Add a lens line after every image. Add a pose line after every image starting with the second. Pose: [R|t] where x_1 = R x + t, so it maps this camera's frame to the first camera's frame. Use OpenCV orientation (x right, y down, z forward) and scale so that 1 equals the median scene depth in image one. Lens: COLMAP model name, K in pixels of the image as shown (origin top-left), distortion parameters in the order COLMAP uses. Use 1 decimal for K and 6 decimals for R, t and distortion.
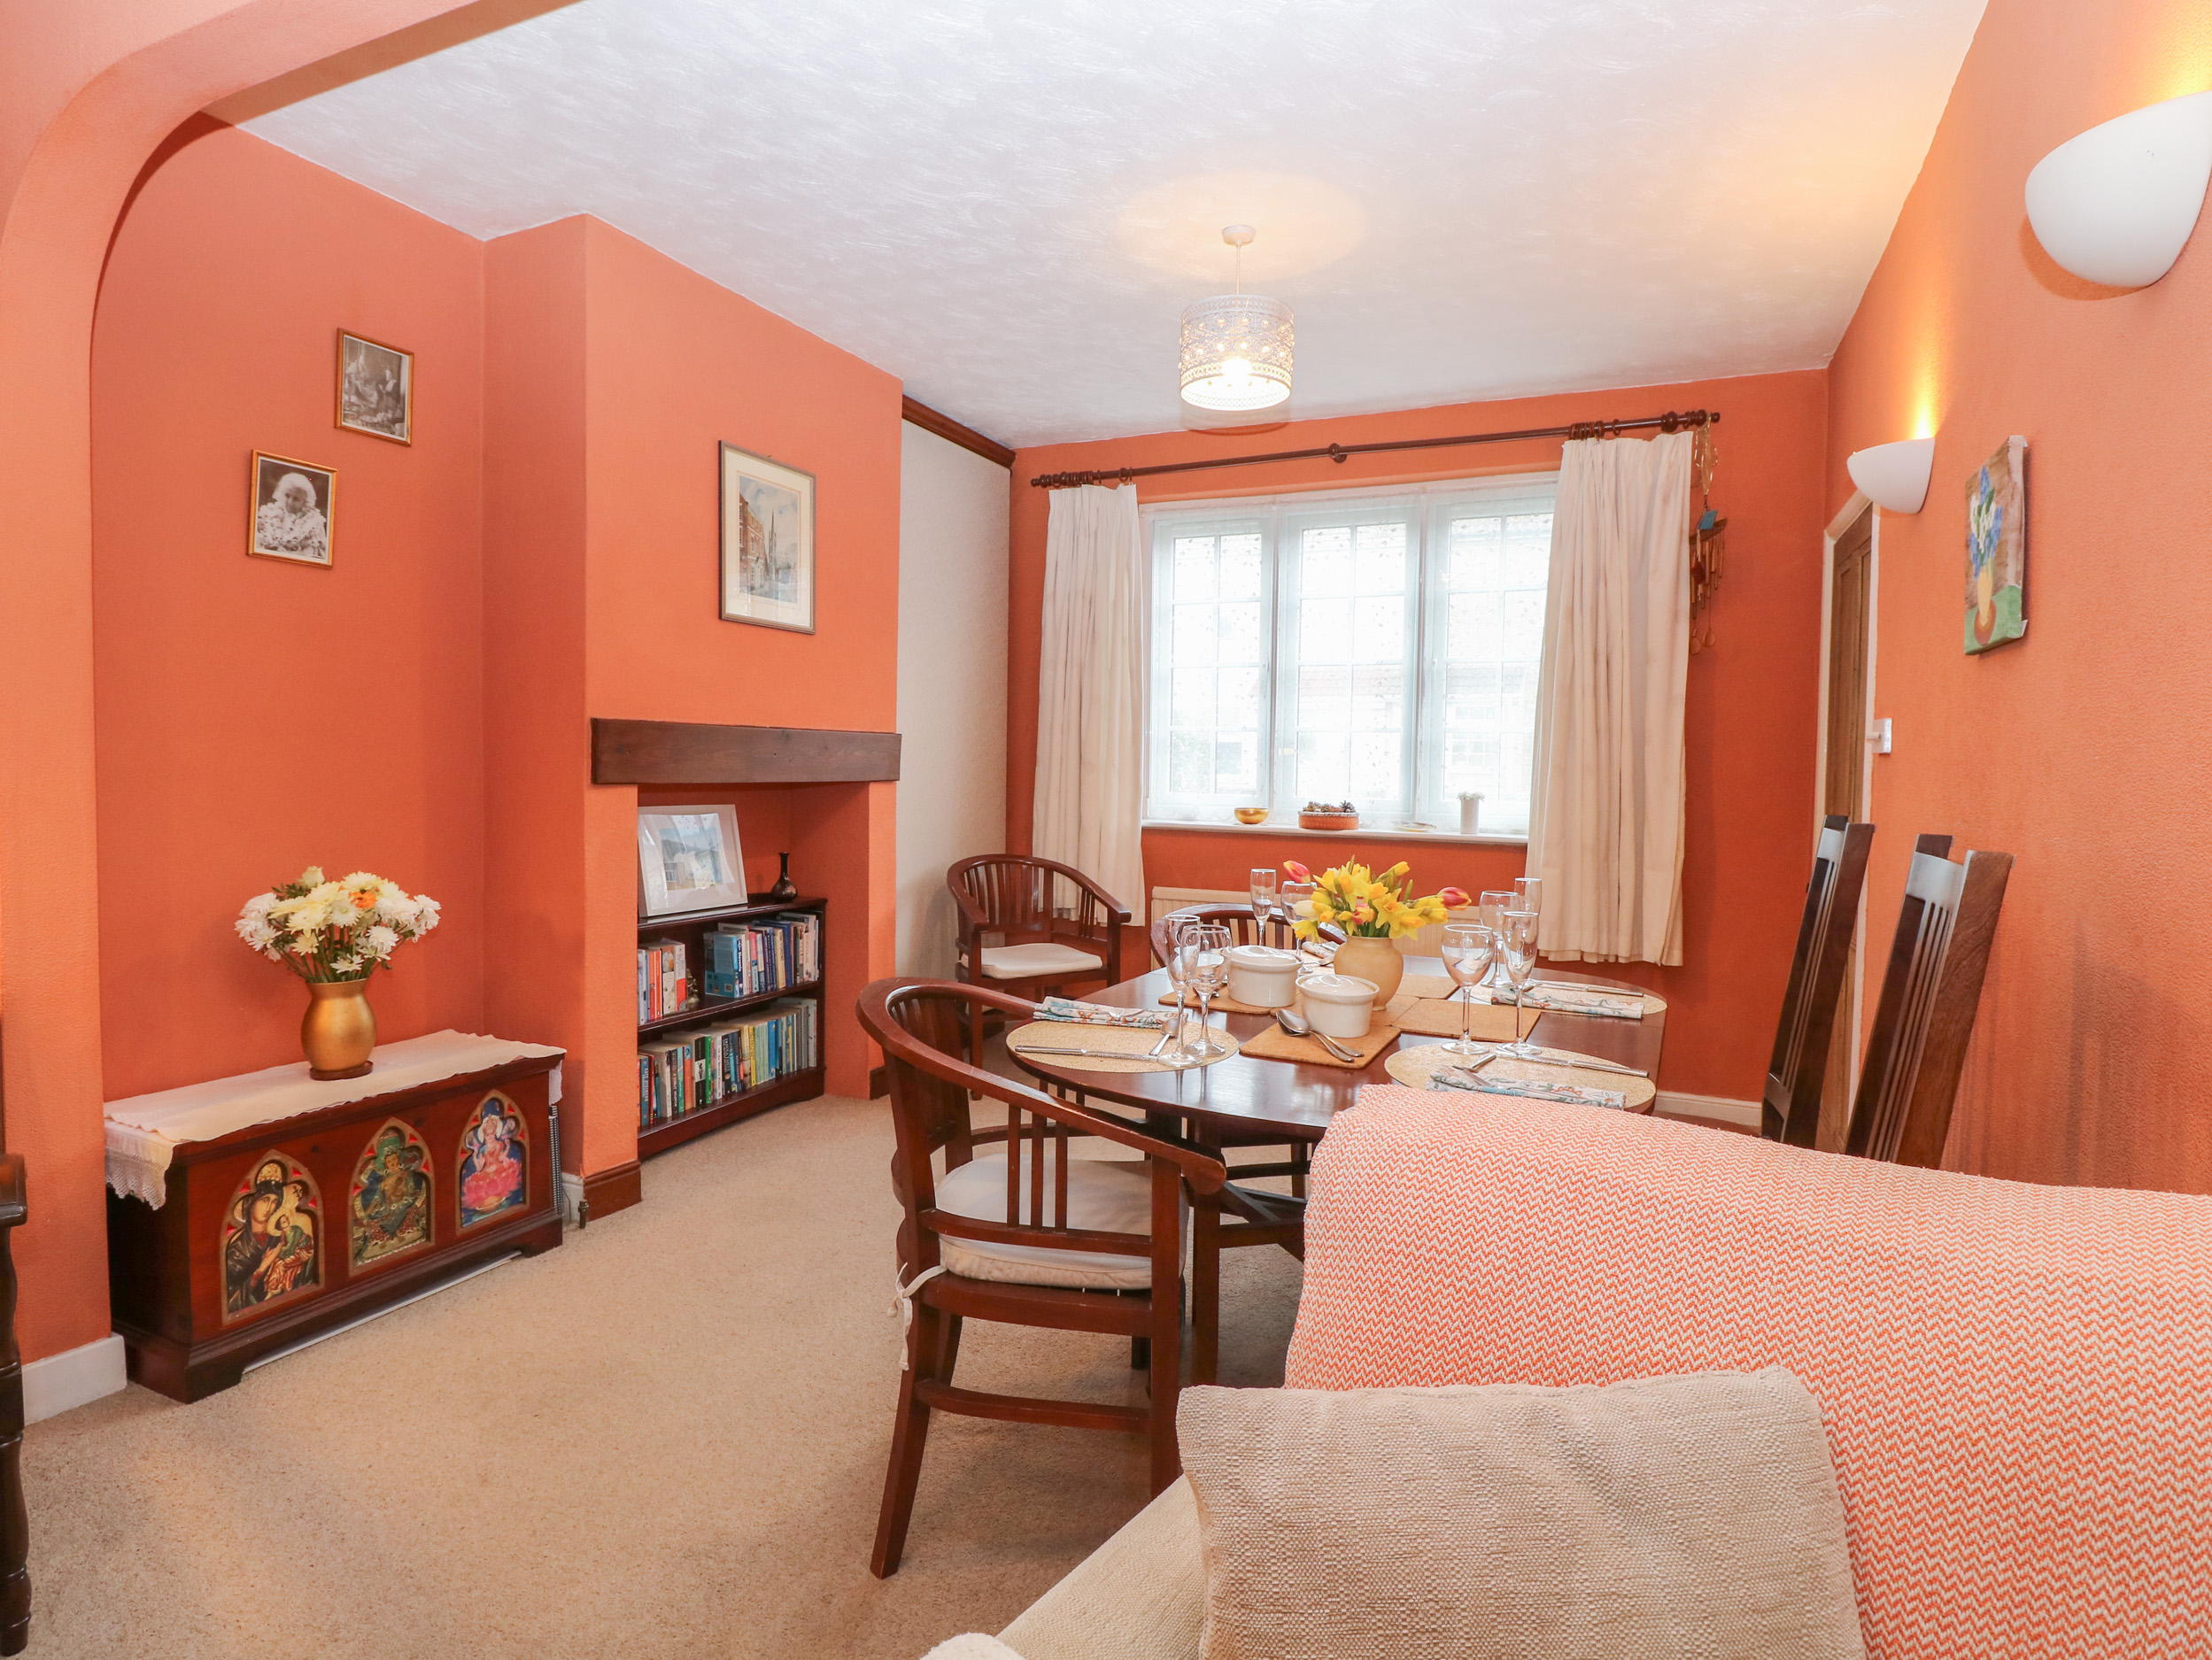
lens RADIAL K [[1175.1, 0, 1108.6], [0, 1175.1, 811.1], [0, 0, 1]] dist [-0.015344, -0.000458]
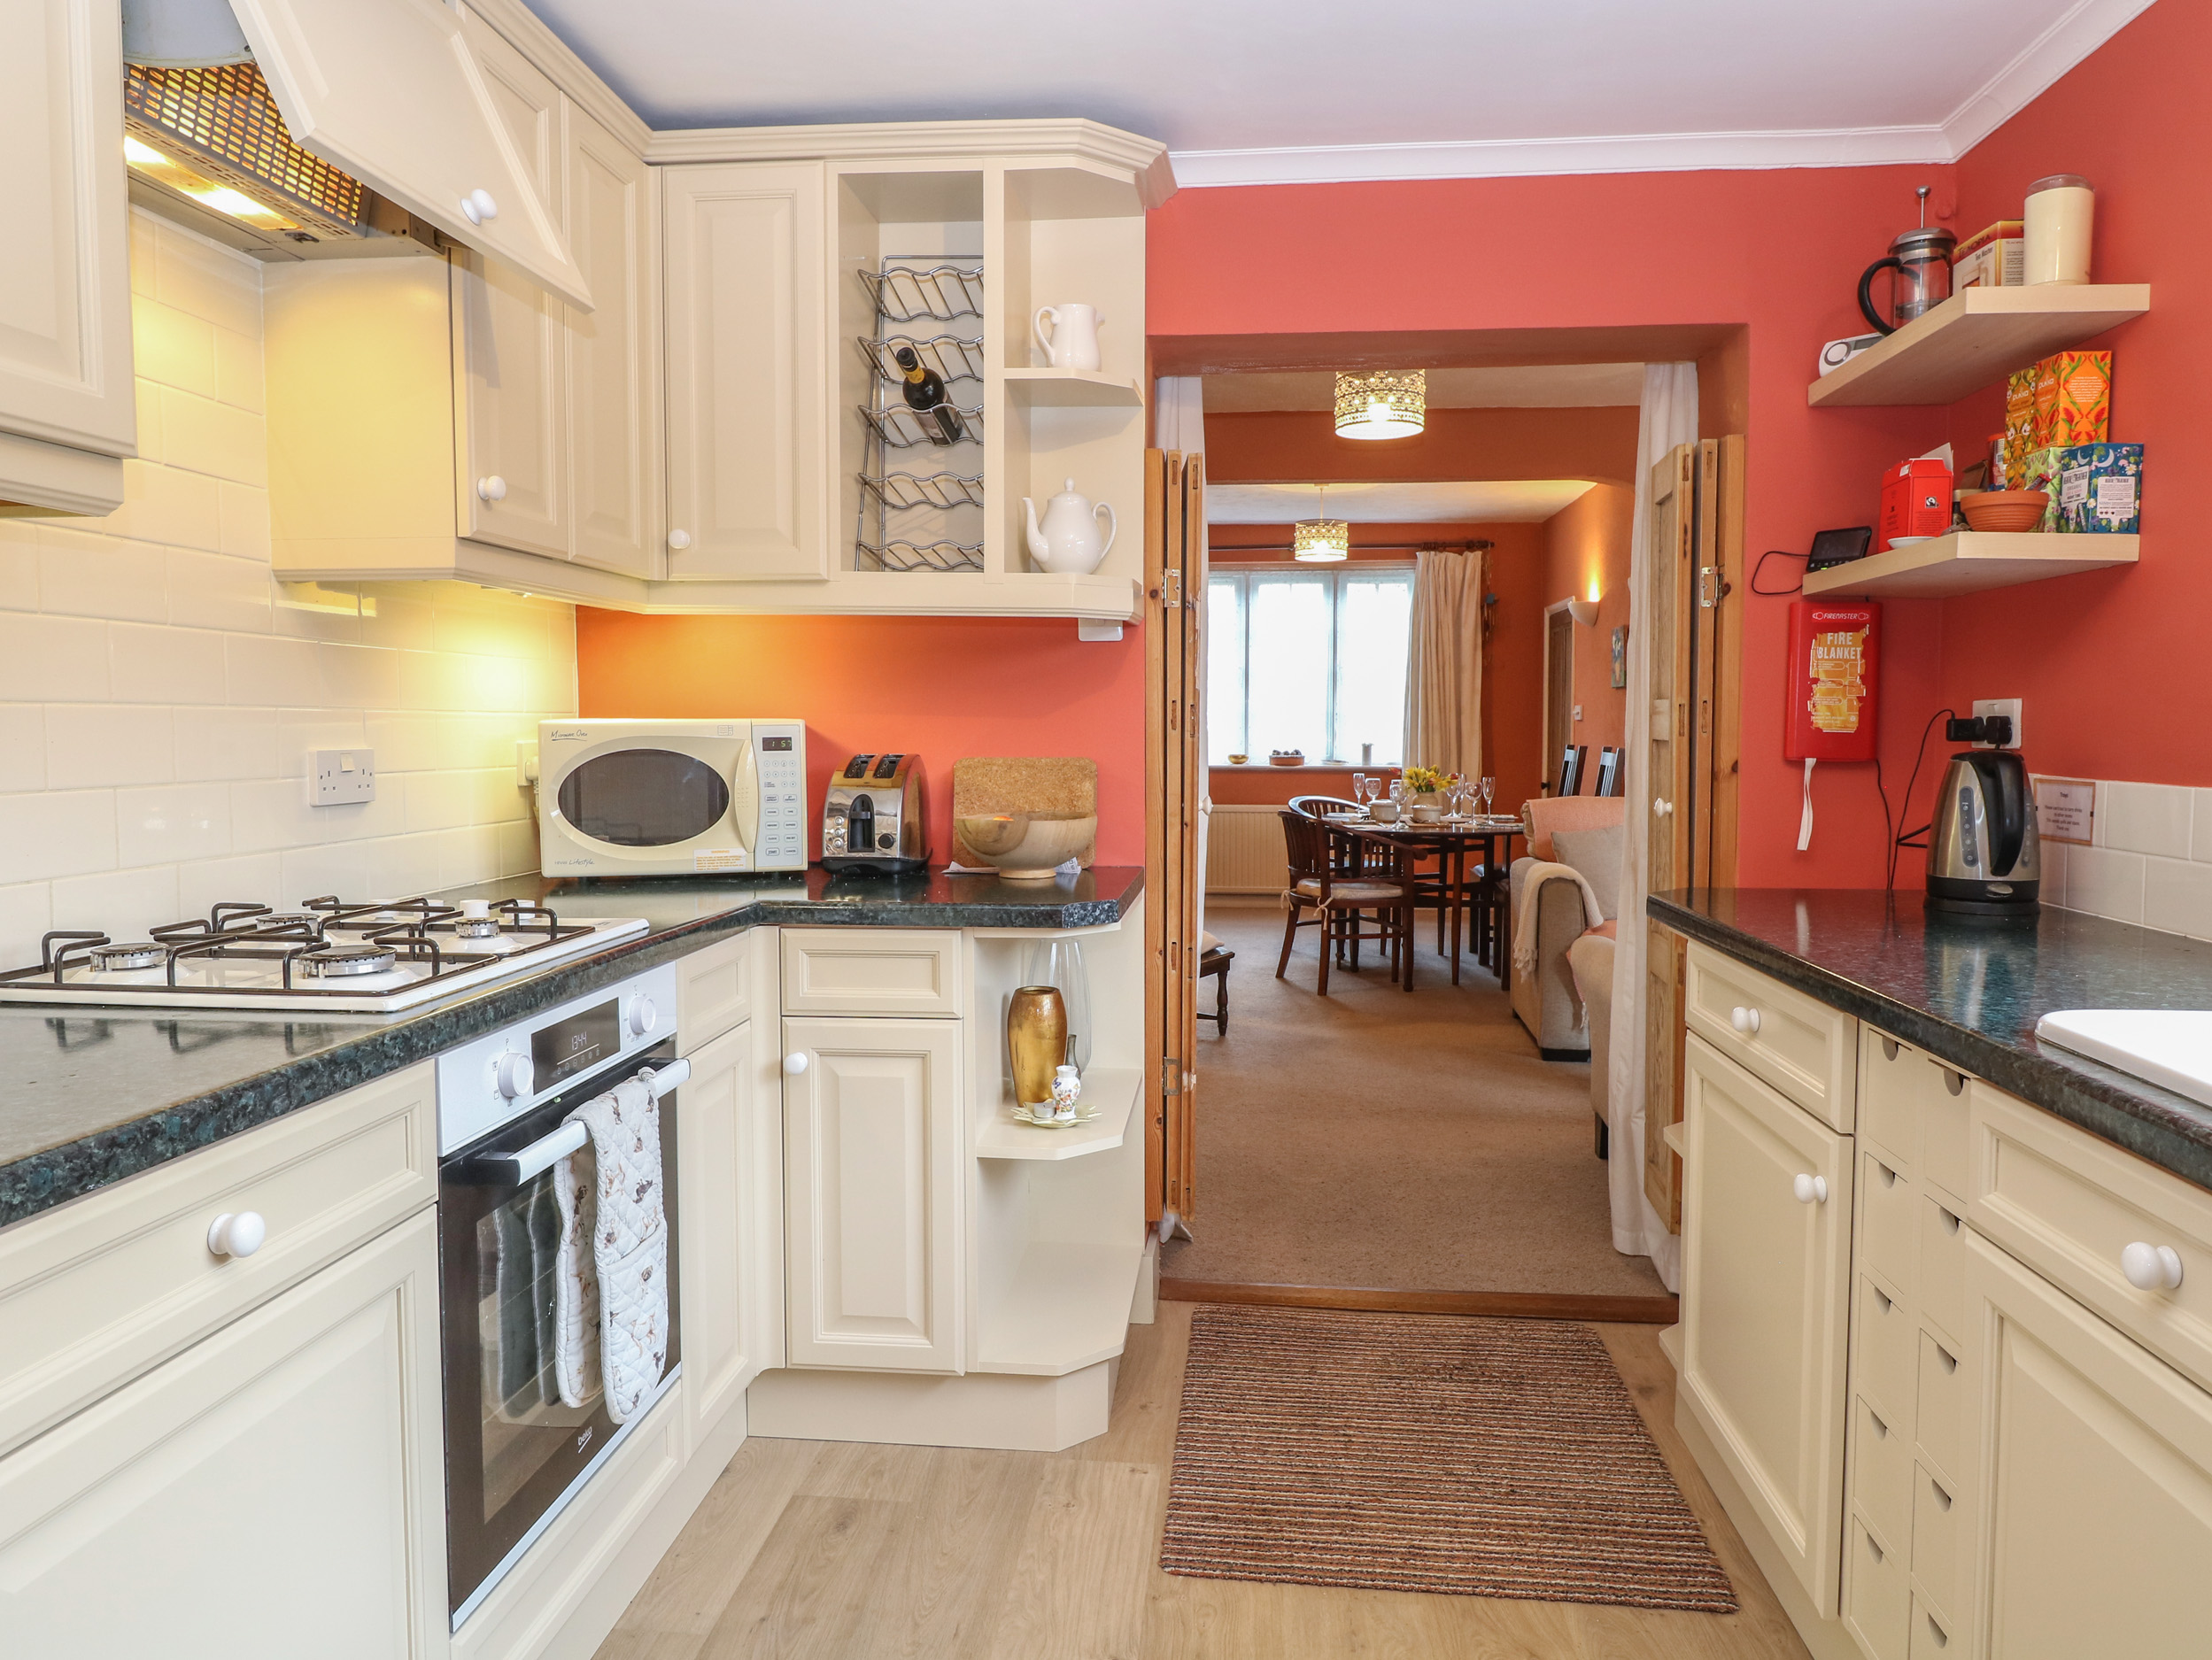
lens RADIAL K [[1503.1, 0, 1100.7], [0, 1503.1, 828.7], [0, 0, 1]] dist [0.007239, -0.011564]
pose [[0.947987, -0.034846, 0.316397, -0.865858], [0.024359, 0.999017, 0.037042, 0.022256], [-0.317377, -0.027408, 0.947903, -1.121012]]
